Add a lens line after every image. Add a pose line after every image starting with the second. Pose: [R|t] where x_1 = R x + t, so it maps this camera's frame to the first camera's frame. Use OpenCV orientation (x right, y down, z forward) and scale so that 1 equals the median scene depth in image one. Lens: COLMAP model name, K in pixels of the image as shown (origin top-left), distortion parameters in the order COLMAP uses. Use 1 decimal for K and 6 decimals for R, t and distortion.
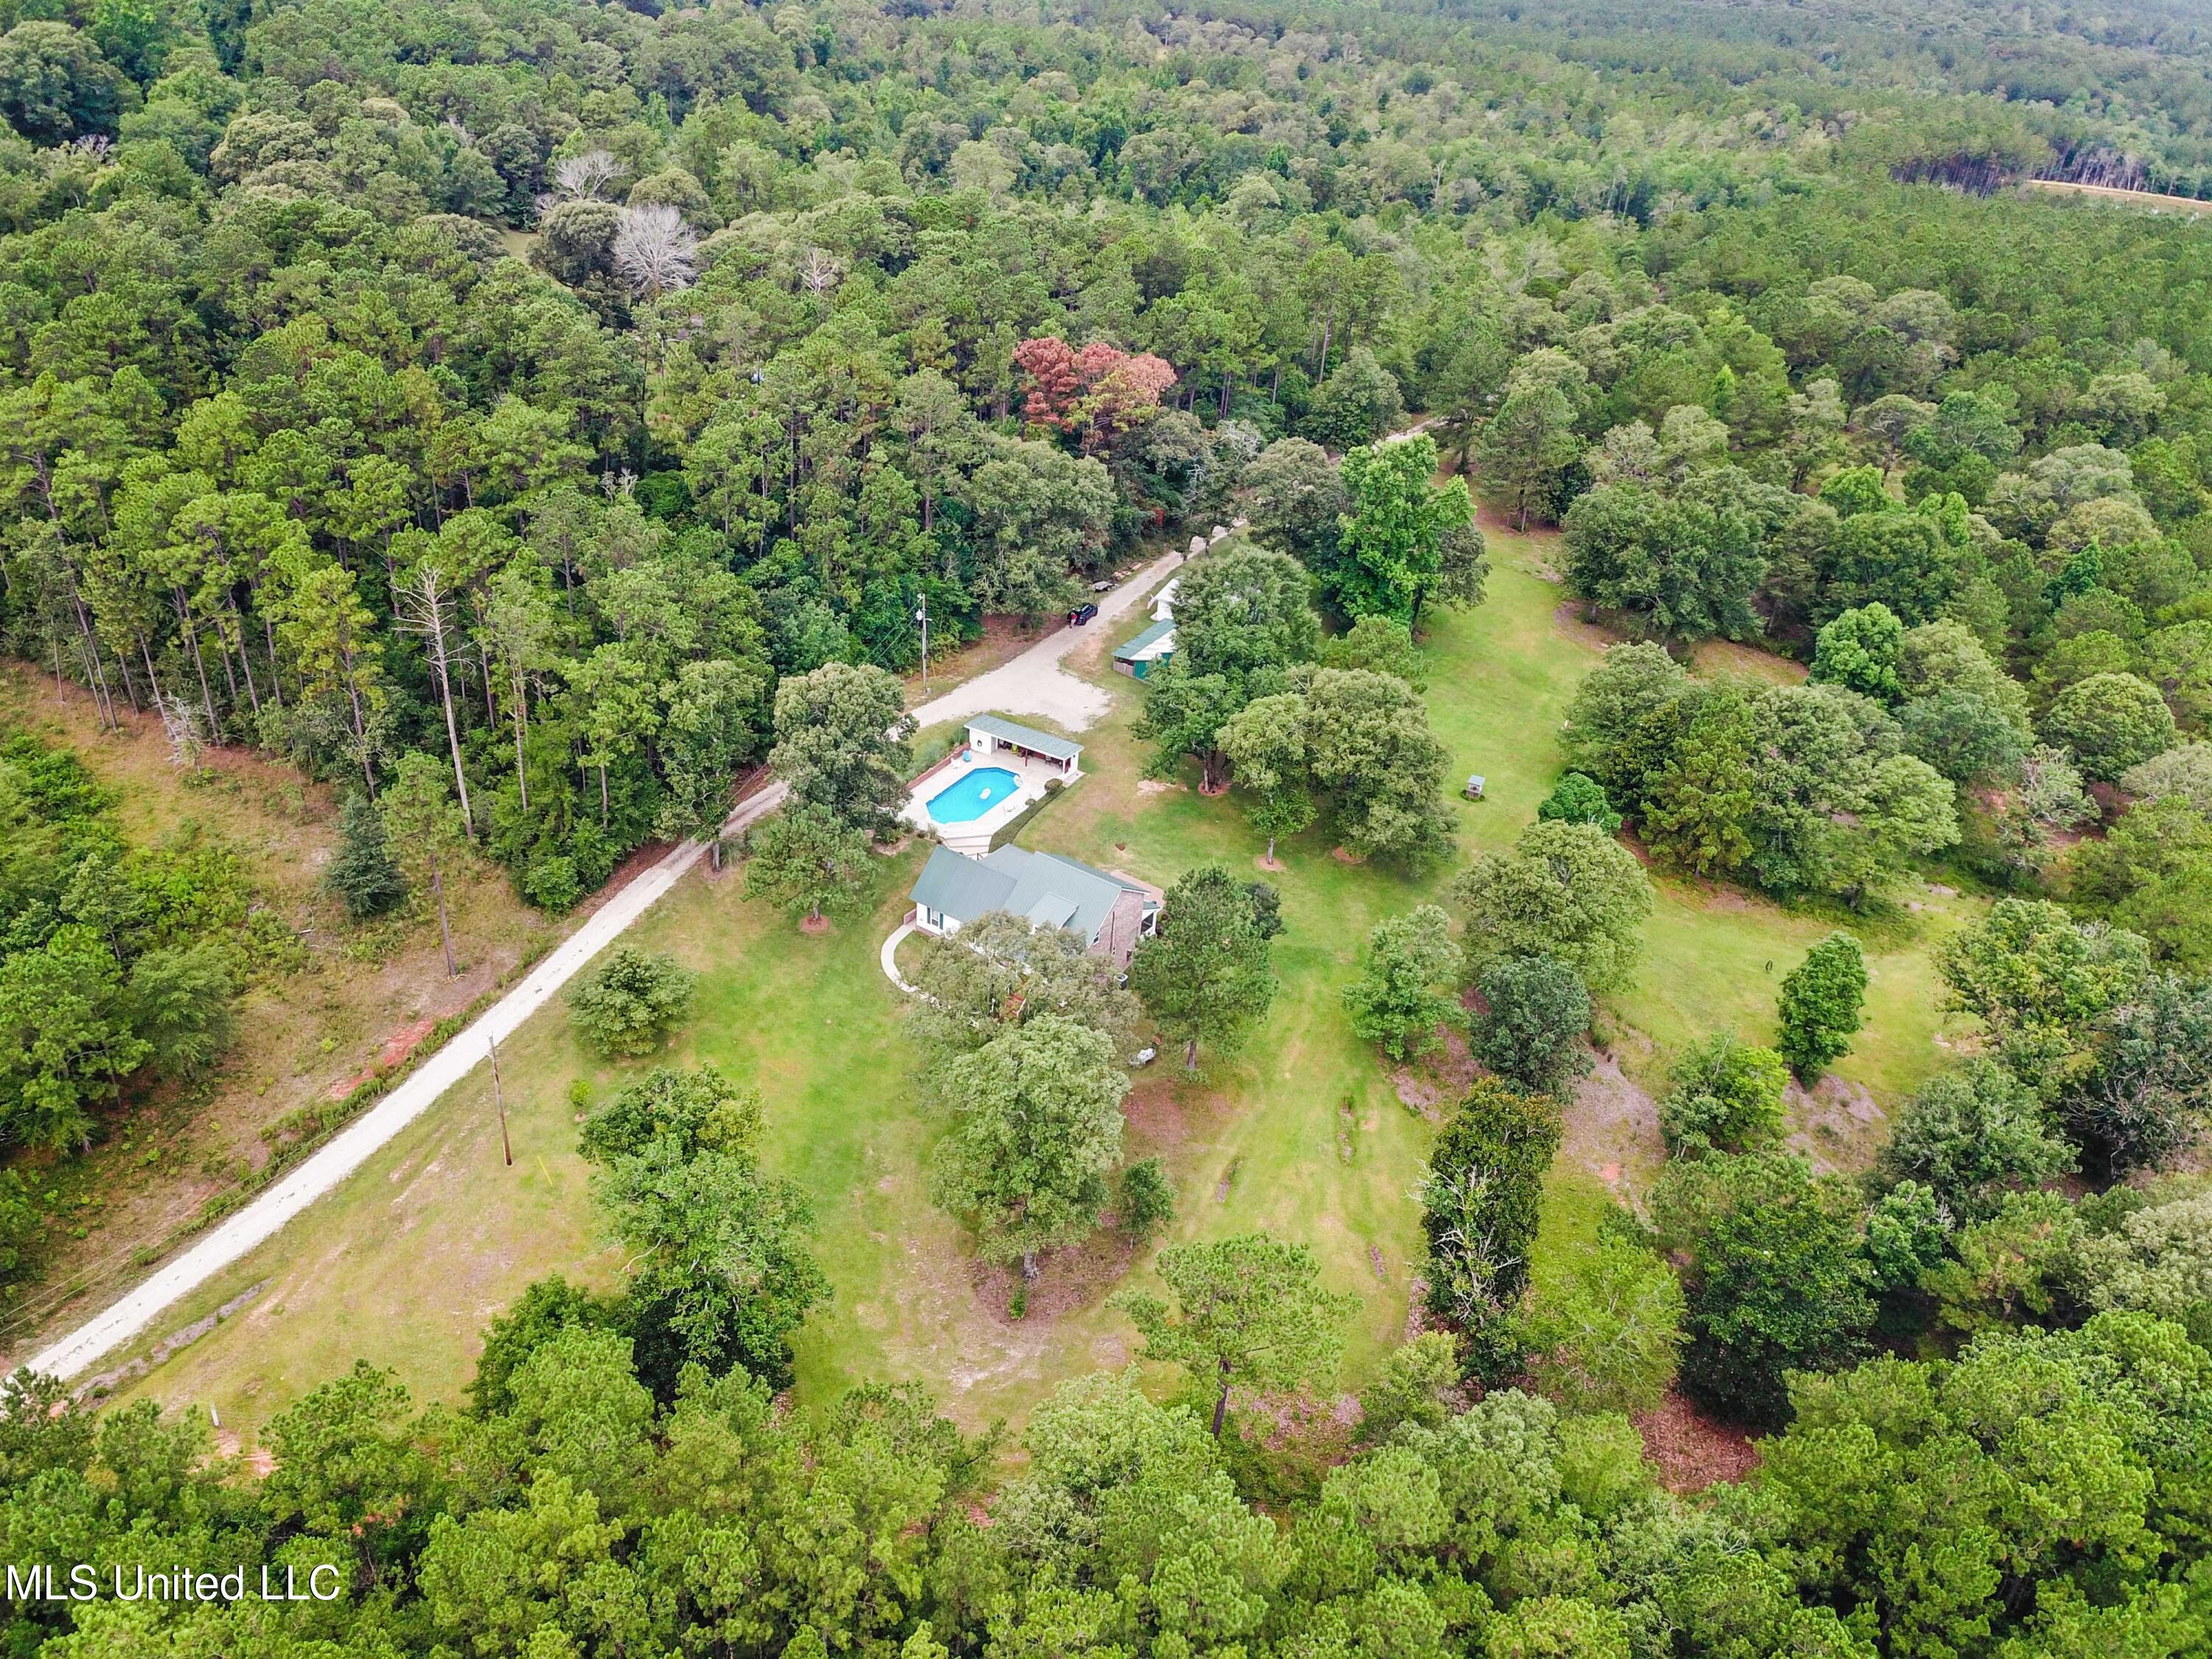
lens RADIAL K [[1644.7, 0, 1107.9], [0, 1644.7, 825.9], [0, 0, 1]] dist [0.026215, -0.003936]
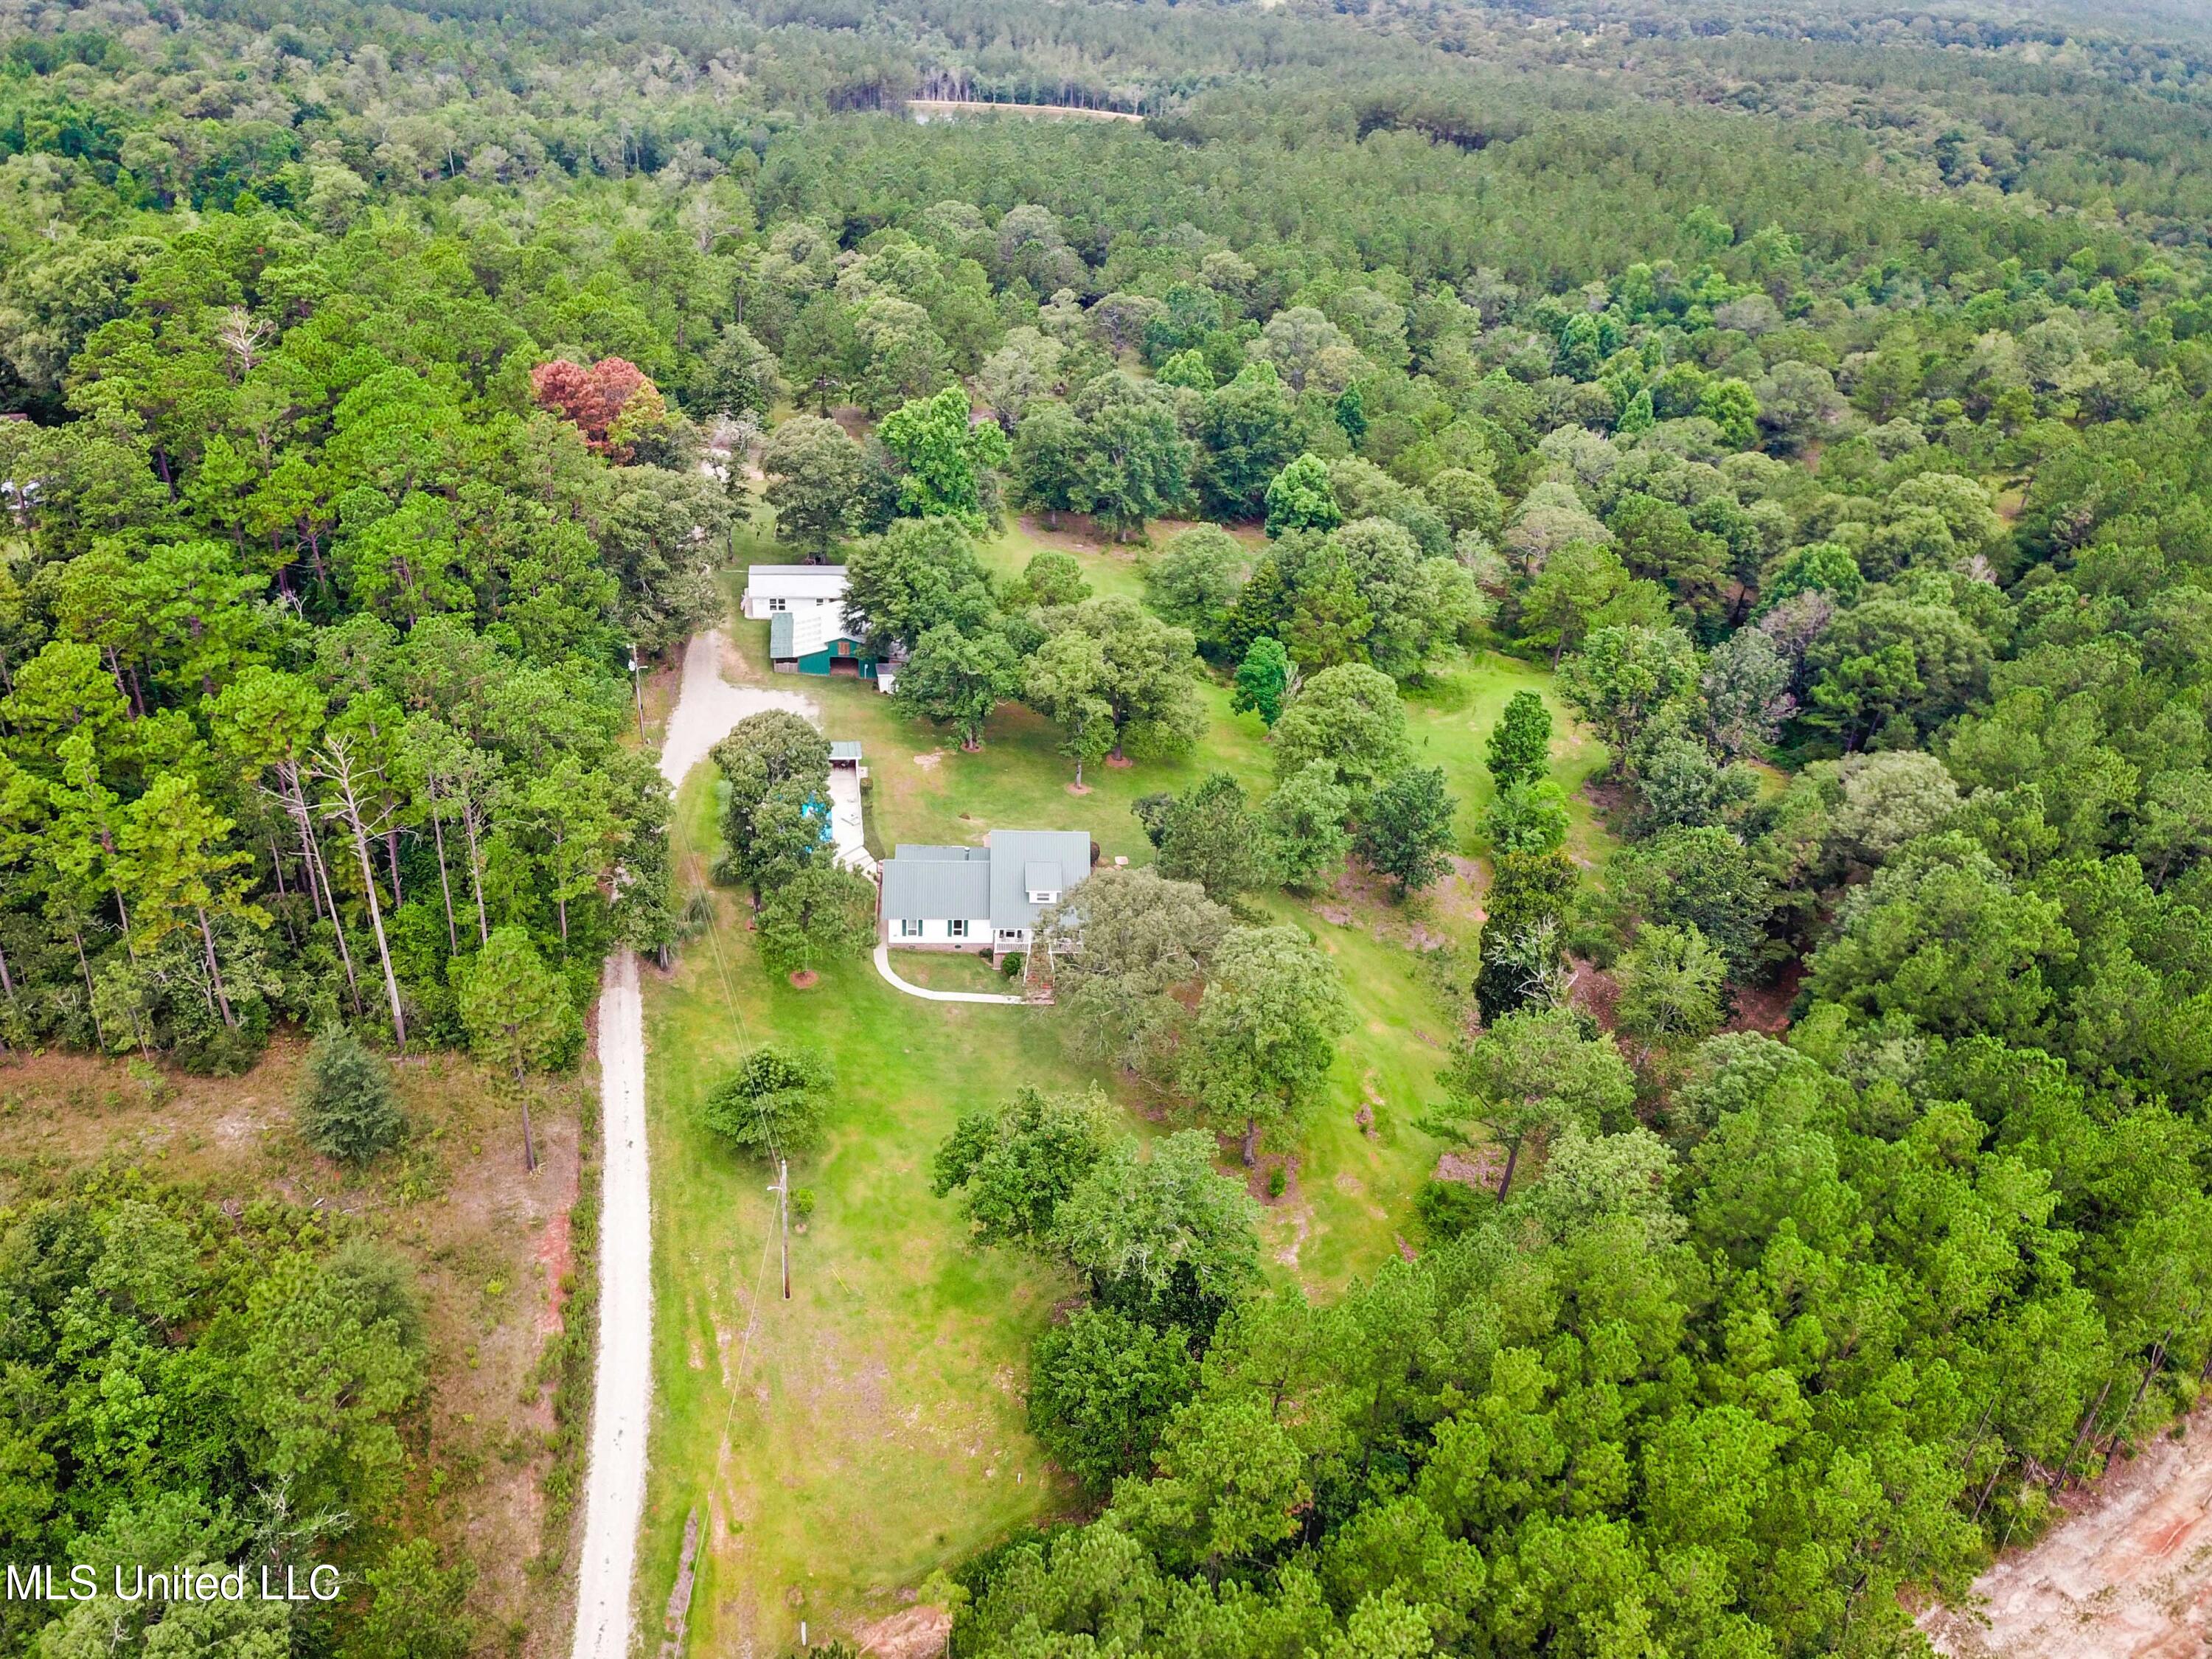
lens RADIAL K [[1644.7, 0, 1103.8], [0, 1644.7, 834.9], [0, 0, 1]] dist [0.026215, -0.003936]
pose [[0.786419, -0.323442, 0.526242, -0.523483], [0.305074, 0.944168, 0.124406, -0.087136], [-0.537099, 0.062708, 0.841185, 0.083364]]
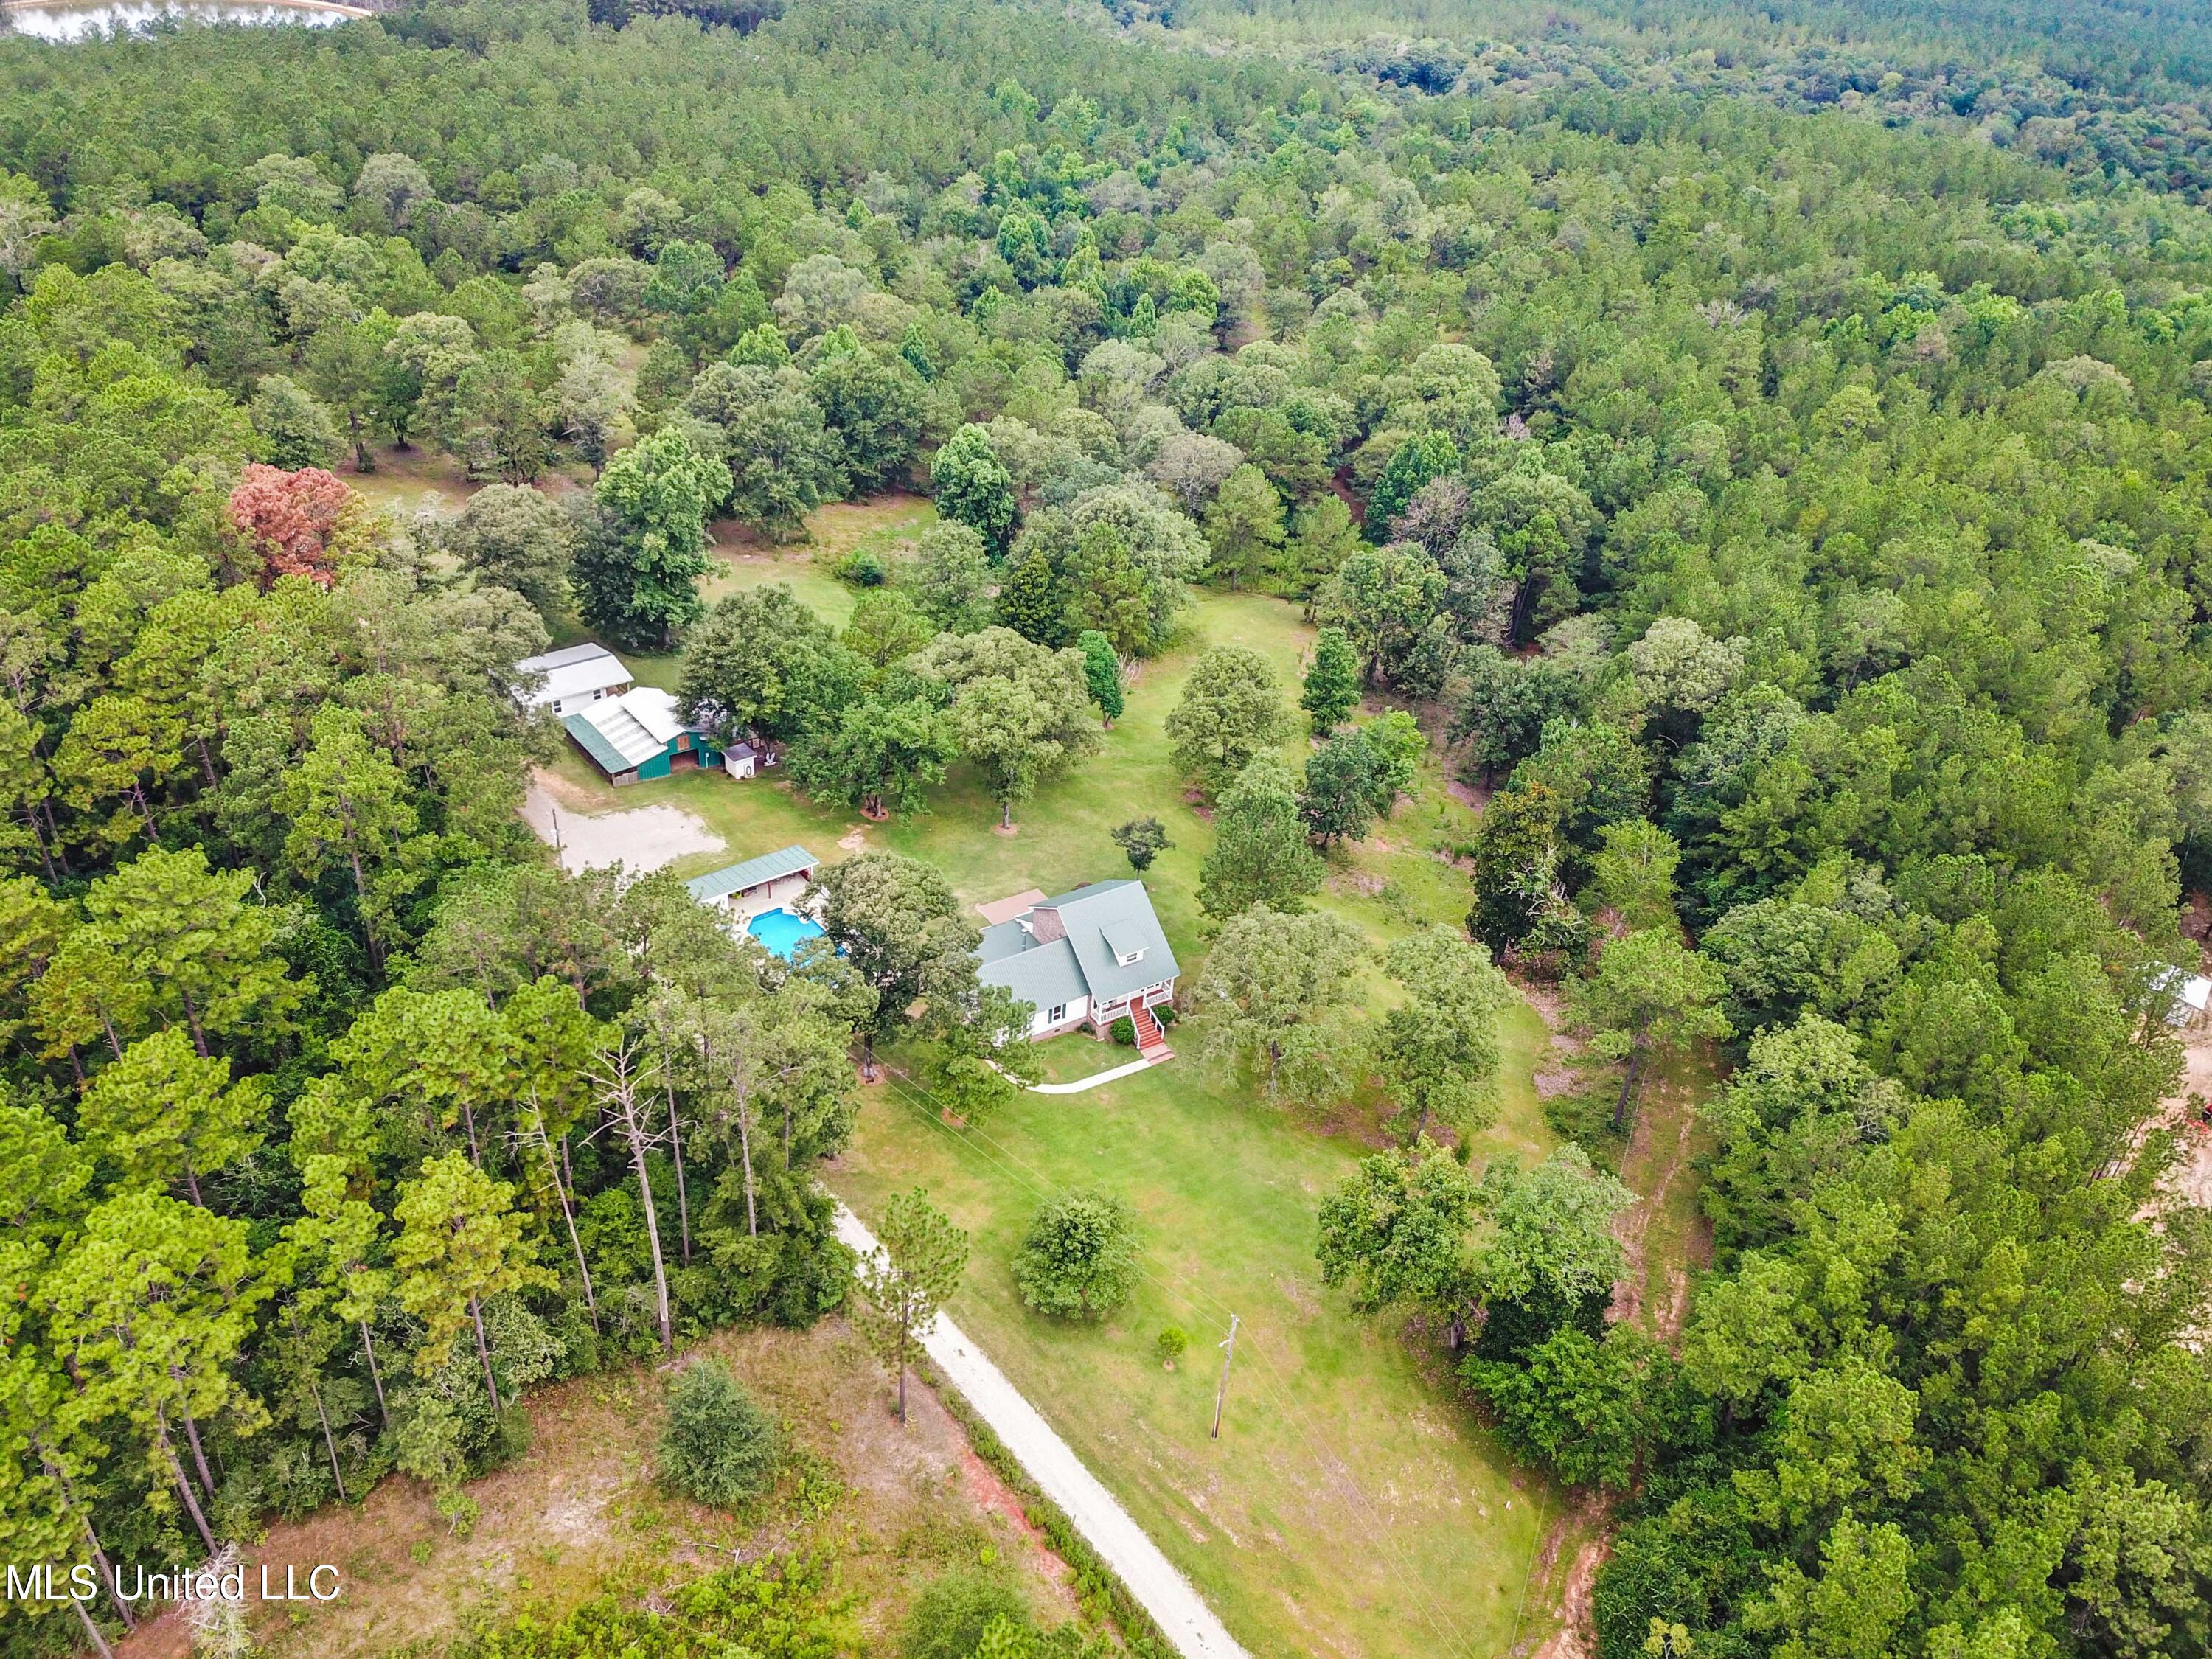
lens RADIAL K [[1644.7, 0, 1105.4], [0, 1644.7, 826.6], [0, 0, 1]] dist [0.026215, -0.003936]
pose [[0.399426, -0.529577, 0.748336, -0.752986], [0.437811, 0.827370, 0.351825, -0.364637], [-0.805469, 0.187102, 0.562328, 0.381996]]
